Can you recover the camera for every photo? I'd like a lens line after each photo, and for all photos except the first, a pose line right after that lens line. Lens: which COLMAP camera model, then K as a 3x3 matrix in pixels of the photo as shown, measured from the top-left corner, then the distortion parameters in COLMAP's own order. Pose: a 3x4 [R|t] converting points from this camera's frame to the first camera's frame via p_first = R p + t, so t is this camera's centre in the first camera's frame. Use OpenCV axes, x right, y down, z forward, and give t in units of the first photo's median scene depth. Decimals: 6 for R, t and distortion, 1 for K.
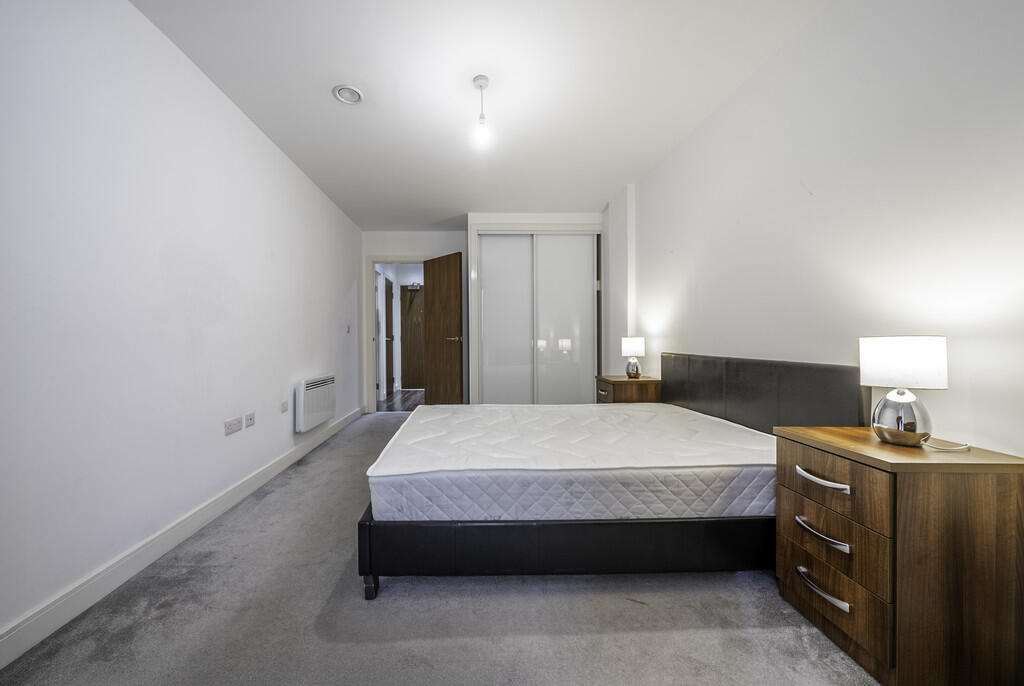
lens RADIAL K [[351.3, 0, 511.4], [0, 351.3, 337.8], [0, 0, 1]] dist [0.005348, -0.000021]
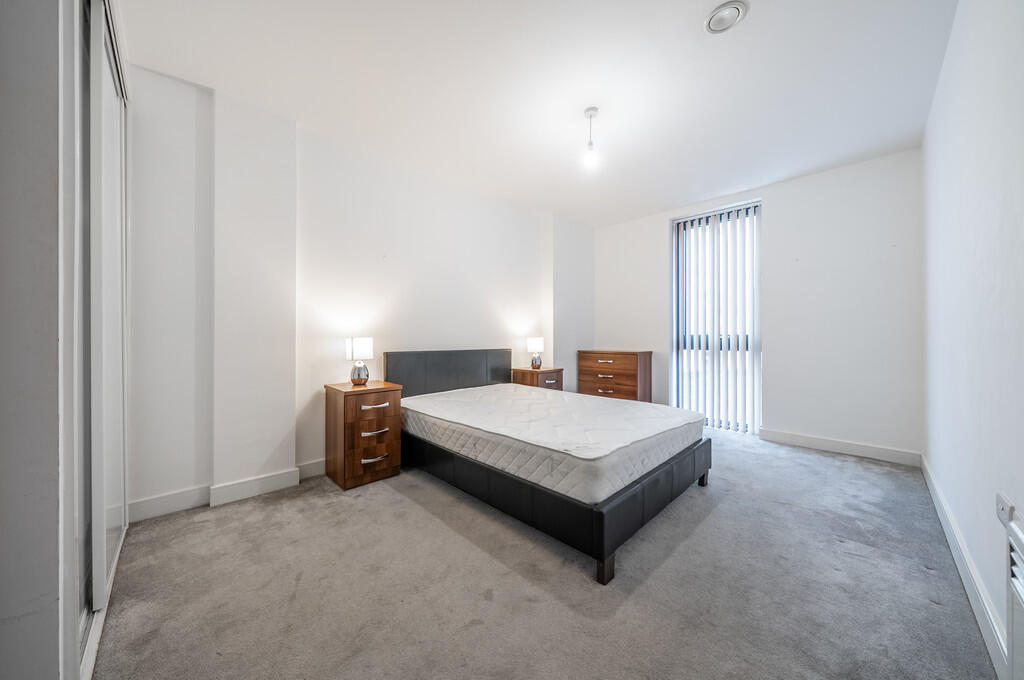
lens RADIAL K [[351.3, 0, 506.3], [0, 351.3, 336.8], [0, 0, 1]] dist [0.005348, -0.000021]
pose [[0.673684, -0.001798, -0.739017, 1.184495], [-0.010255, 0.999878, -0.011781, 0.018519], [0.738948, 0.015516, 0.673583, 0.097083]]
